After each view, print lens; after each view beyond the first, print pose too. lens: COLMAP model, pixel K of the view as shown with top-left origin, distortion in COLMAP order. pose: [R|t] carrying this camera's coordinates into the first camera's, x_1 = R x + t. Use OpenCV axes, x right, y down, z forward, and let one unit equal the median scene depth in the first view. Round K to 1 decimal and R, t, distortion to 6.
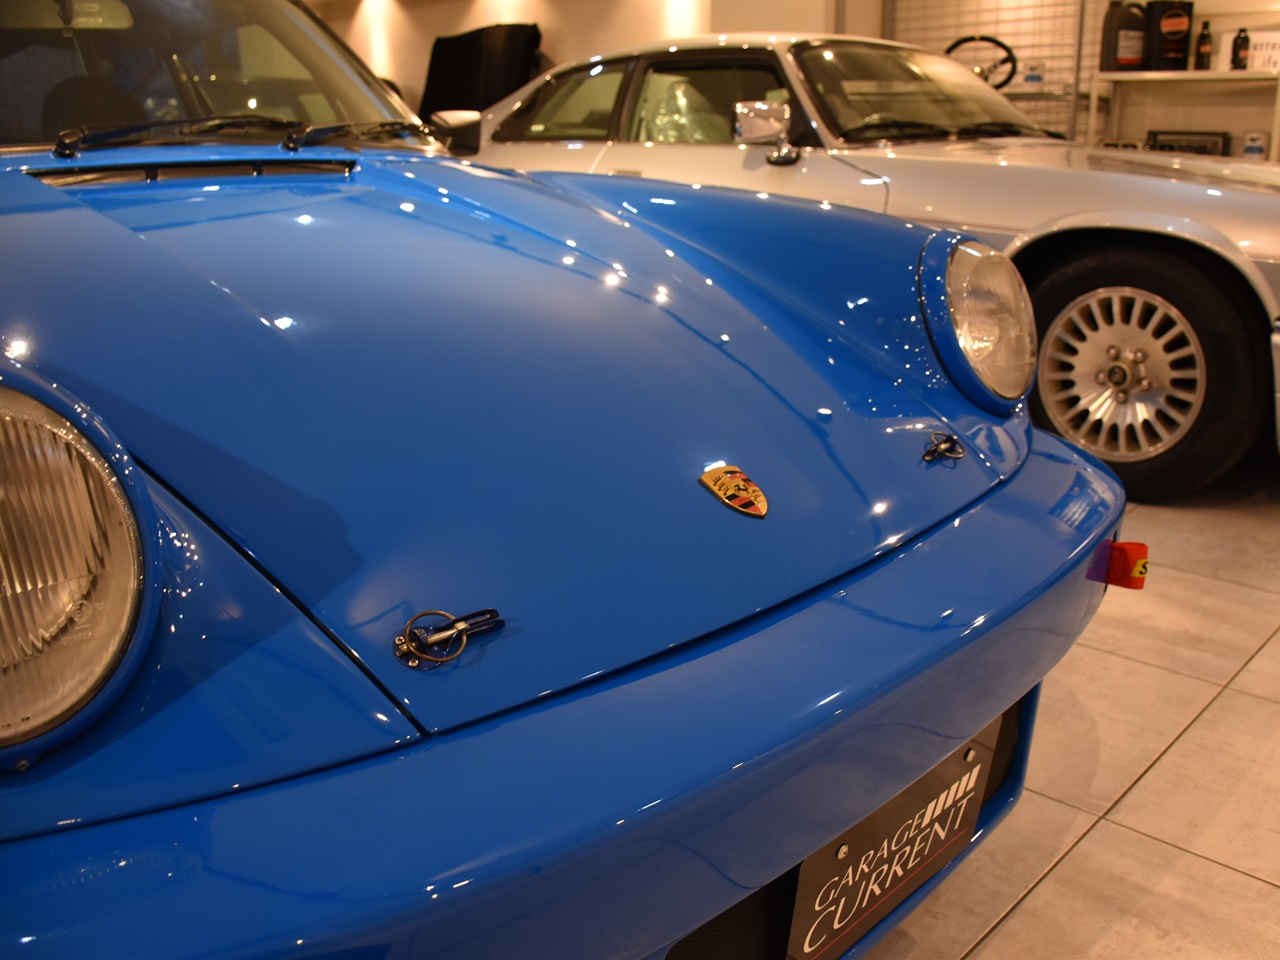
lens RADIAL K [[1061.9, 0, 689.5], [0, 1061.9, 482.7], [0, 0, 1]] dist [-0.154906, 0.090419]
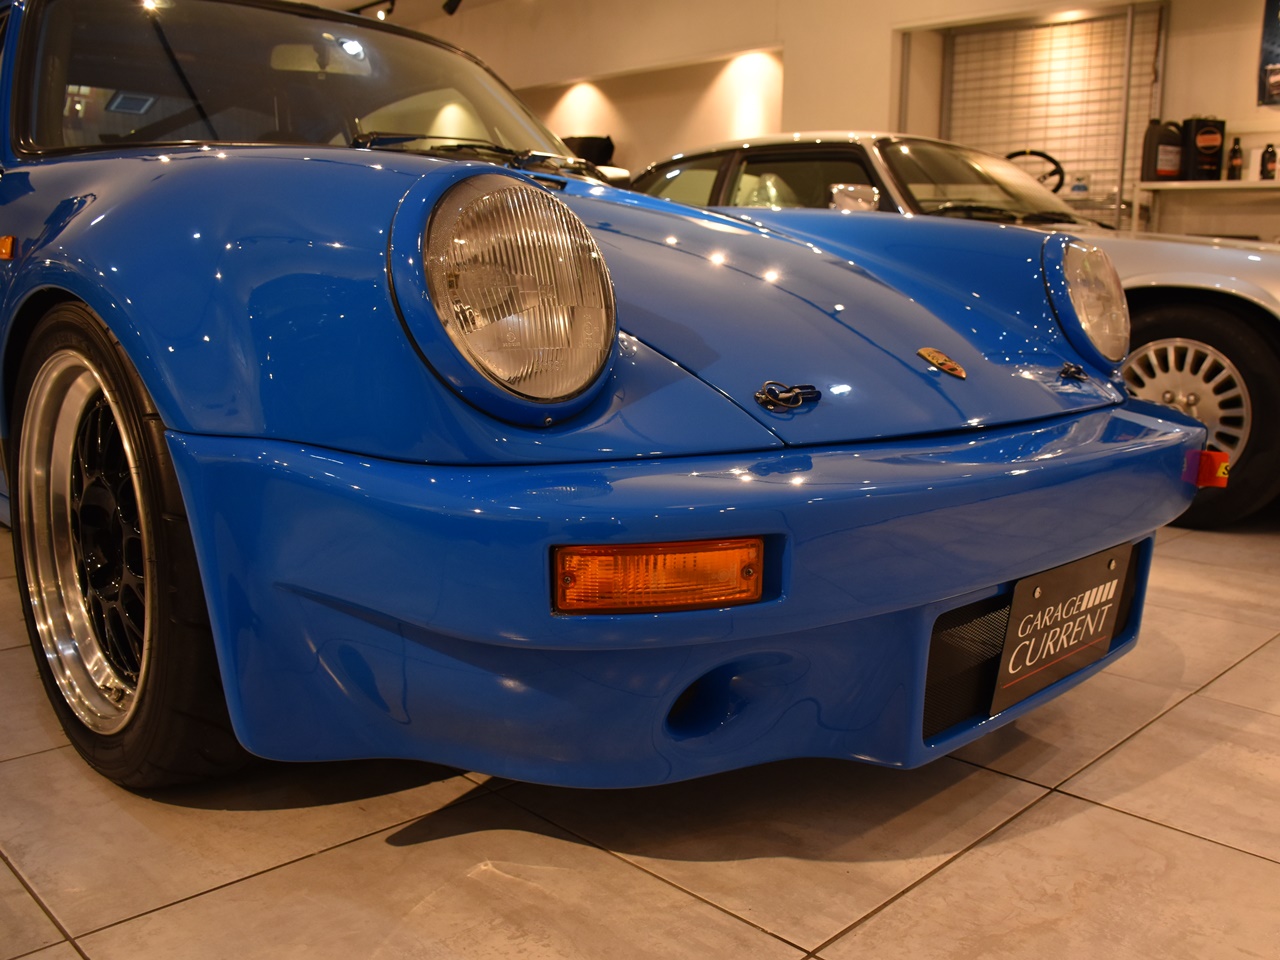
lens RADIAL K [[1054.0, 0, 727.8], [0, 1054.0, 482.6], [0, 0, 1]] dist [-0.146258, 0.085653]
pose [[0.999608, 0.027612, 0.004711, -0.064102], [-0.026917, 0.993433, -0.111203, 0.086575], [-0.007751, 0.111032, 0.993787, -0.091279]]
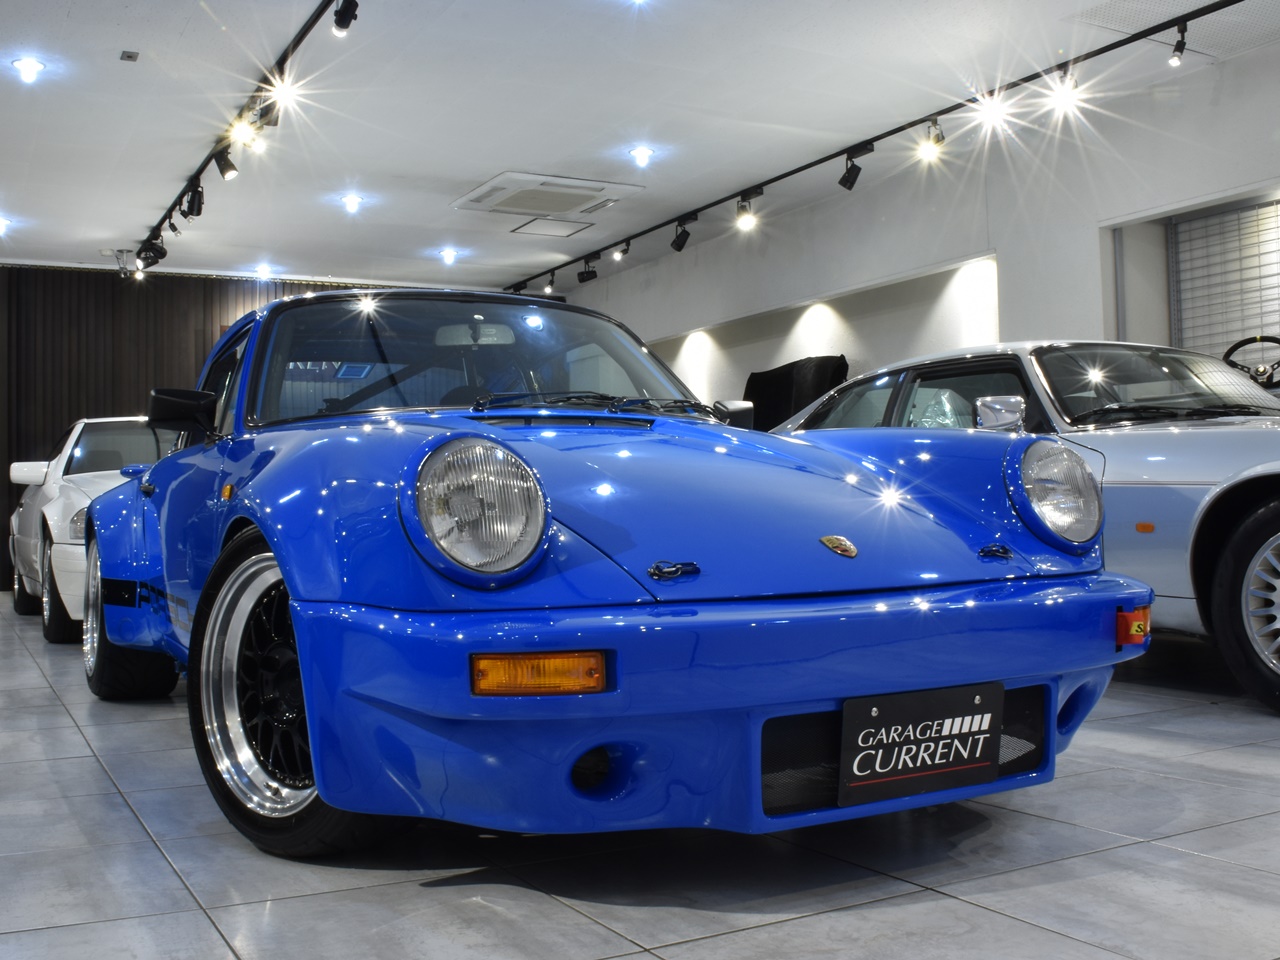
lens RADIAL K [[1176.8, 0, 679.5], [0, 1176.8, 479.6], [0, 0, 1]] dist [-0.166202, 0.155224]
pose [[0.957394, -0.029018, -0.287322, 0.095310], [-0.063073, 0.949908, -0.306100, 0.140226], [0.281811, 0.311181, 0.907606, -0.245070]]
